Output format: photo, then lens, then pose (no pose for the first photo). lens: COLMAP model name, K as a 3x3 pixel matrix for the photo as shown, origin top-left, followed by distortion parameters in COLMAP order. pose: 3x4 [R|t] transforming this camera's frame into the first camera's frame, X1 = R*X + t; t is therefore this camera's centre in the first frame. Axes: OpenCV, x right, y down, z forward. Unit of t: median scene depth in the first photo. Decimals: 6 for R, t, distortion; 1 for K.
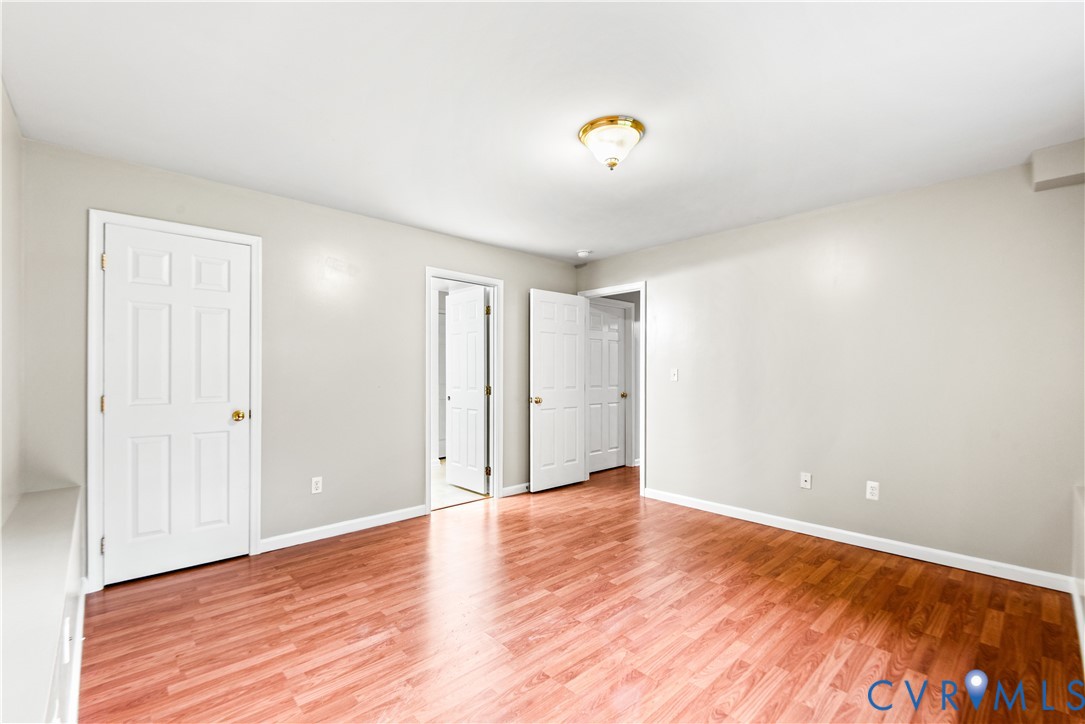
lens RADIAL K [[467.6, 0, 545.1], [0, 467.6, 368.0], [0, 0, 1]] dist [0.014344, -0.012580]
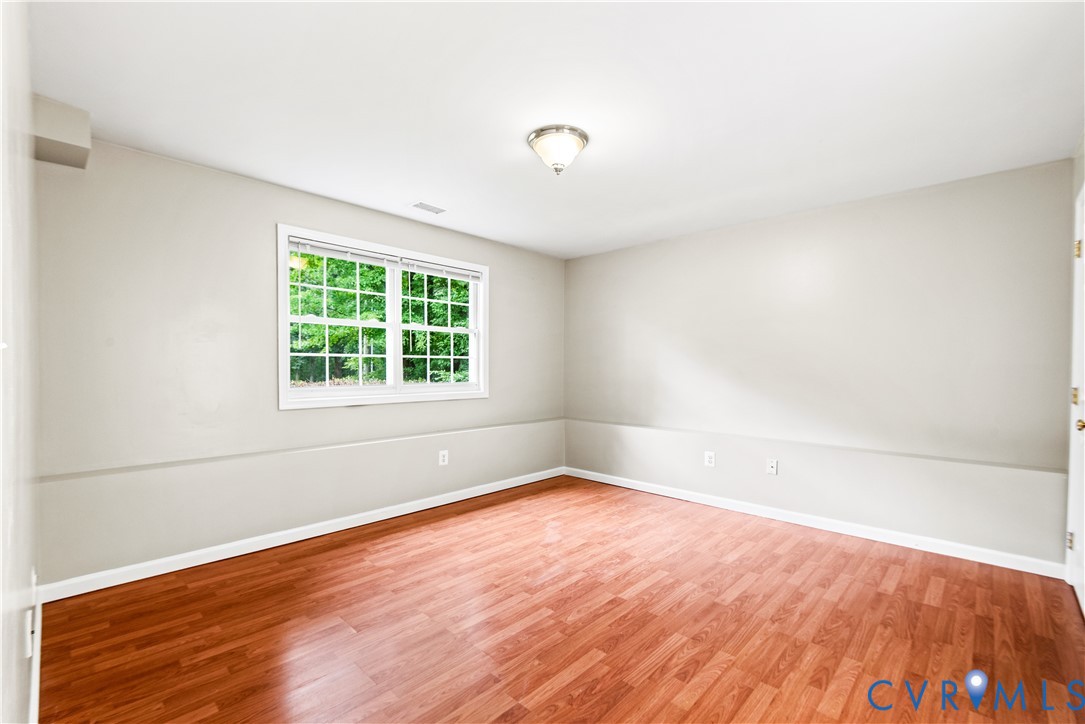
lens RADIAL K [[467.6, 0, 541.3], [0, 467.6, 364.3], [0, 0, 1]] dist [0.014344, -0.012580]
pose [[-0.998857, -0.005134, -0.047514, 0.228870], [-0.004347, 0.999852, -0.016656, 0.035090], [0.047593, -0.016431, -0.998732, 2.093050]]
